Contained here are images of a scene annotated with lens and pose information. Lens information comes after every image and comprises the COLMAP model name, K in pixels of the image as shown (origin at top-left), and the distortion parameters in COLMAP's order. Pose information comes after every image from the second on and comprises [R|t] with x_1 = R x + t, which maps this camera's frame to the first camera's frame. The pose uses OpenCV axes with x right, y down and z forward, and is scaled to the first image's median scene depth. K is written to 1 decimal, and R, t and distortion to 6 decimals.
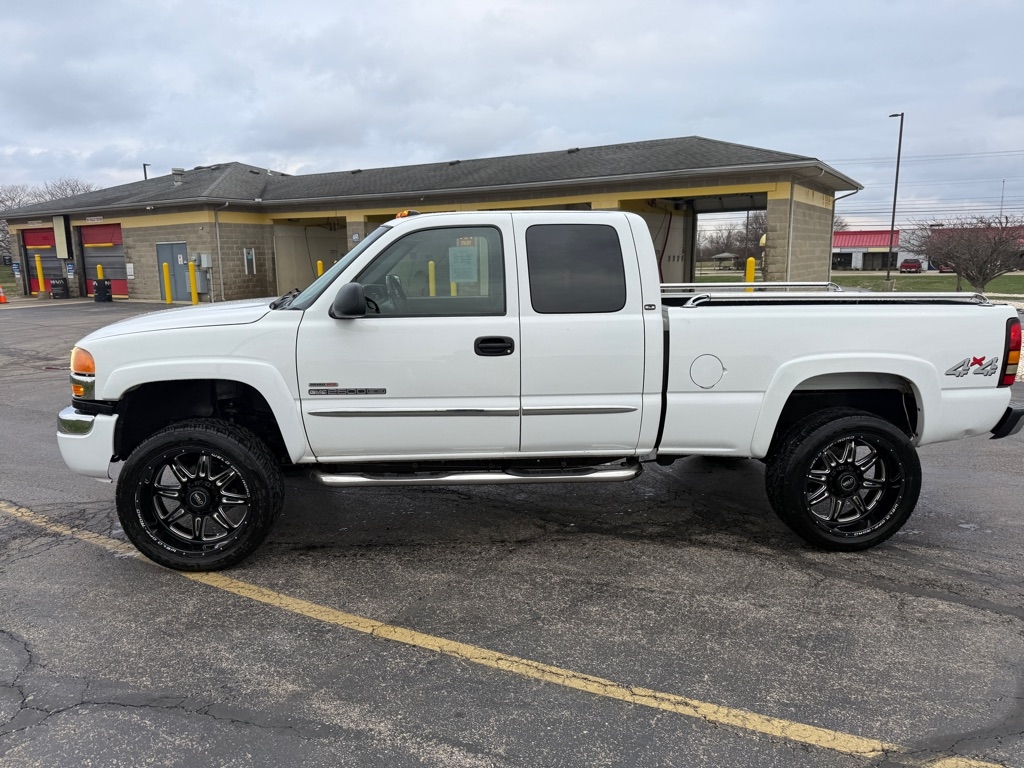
lens RADIAL K [[720.9, 0, 508.4], [0, 720.9, 382.8], [0, 0, 1]] dist [0.055756, -0.077286]
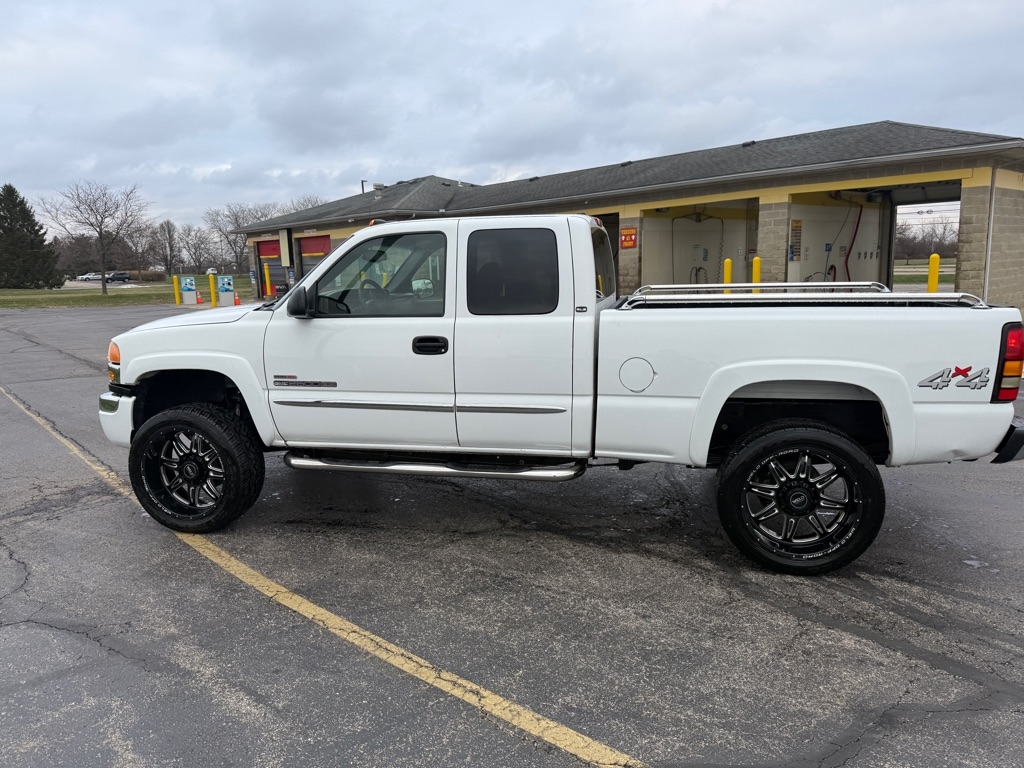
lens RADIAL K [[720.9, 0, 508.4], [0, 720.9, 382.8], [0, 0, 1]] dist [0.055756, -0.077286]
pose [[0.959249, 0.030601, -0.280901, 0.368755], [-0.031479, 0.999503, 0.001389, -0.000829], [0.280804, 0.007510, 0.959736, 0.012596]]
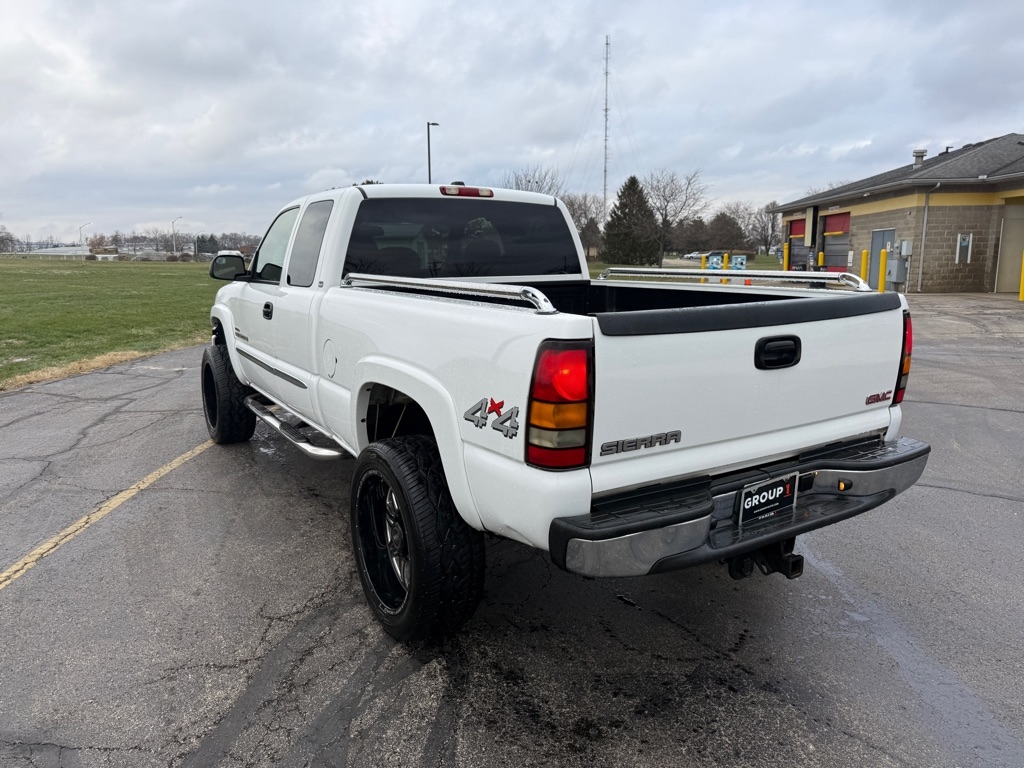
lens RADIAL K [[723.2, 0, 506.9], [0, 723.2, 380.2], [0, 0, 1]] dist [0.054813, -0.079952]
pose [[0.464403, 0.155492, -0.871867, 1.127152], [-0.147108, 0.984334, 0.097192, -0.105144], [0.873321, 0.083122, 0.480002, 0.736521]]
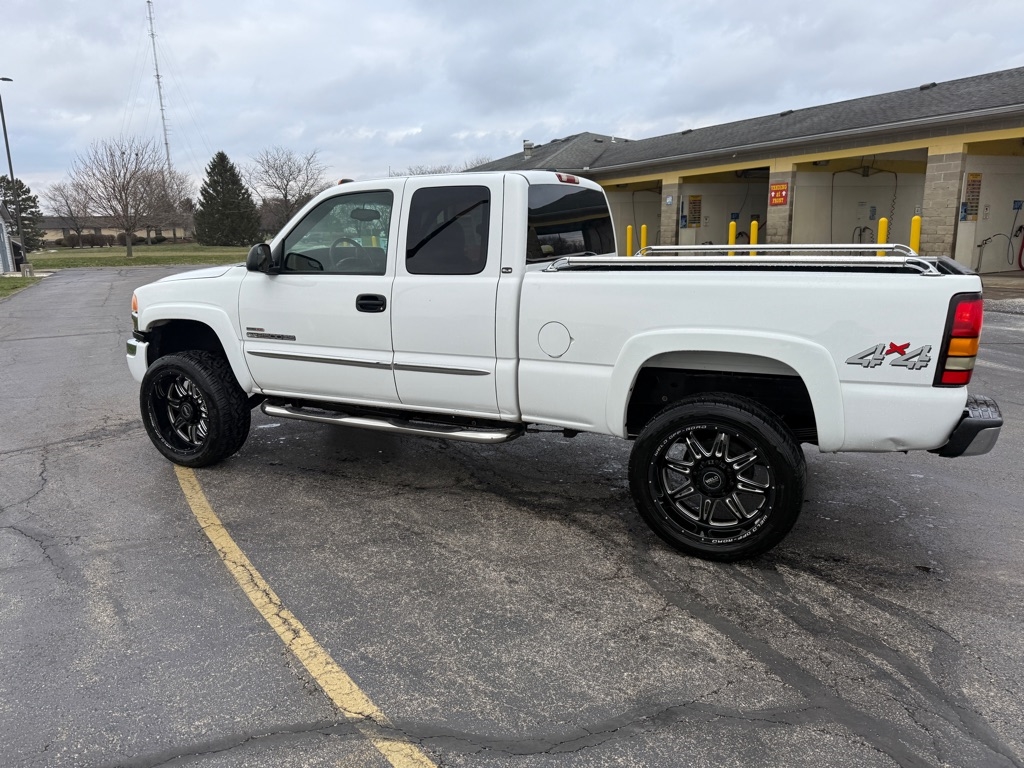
lens RADIAL K [[720.9, 0, 508.4], [0, 720.9, 382.8], [0, 0, 1]] dist [0.055756, -0.077286]
pose [[0.864679, 0.093022, -0.493637, 0.669577], [-0.069230, 0.995395, 0.066308, -0.016828], [0.497531, -0.023160, 0.867137, 0.144451]]
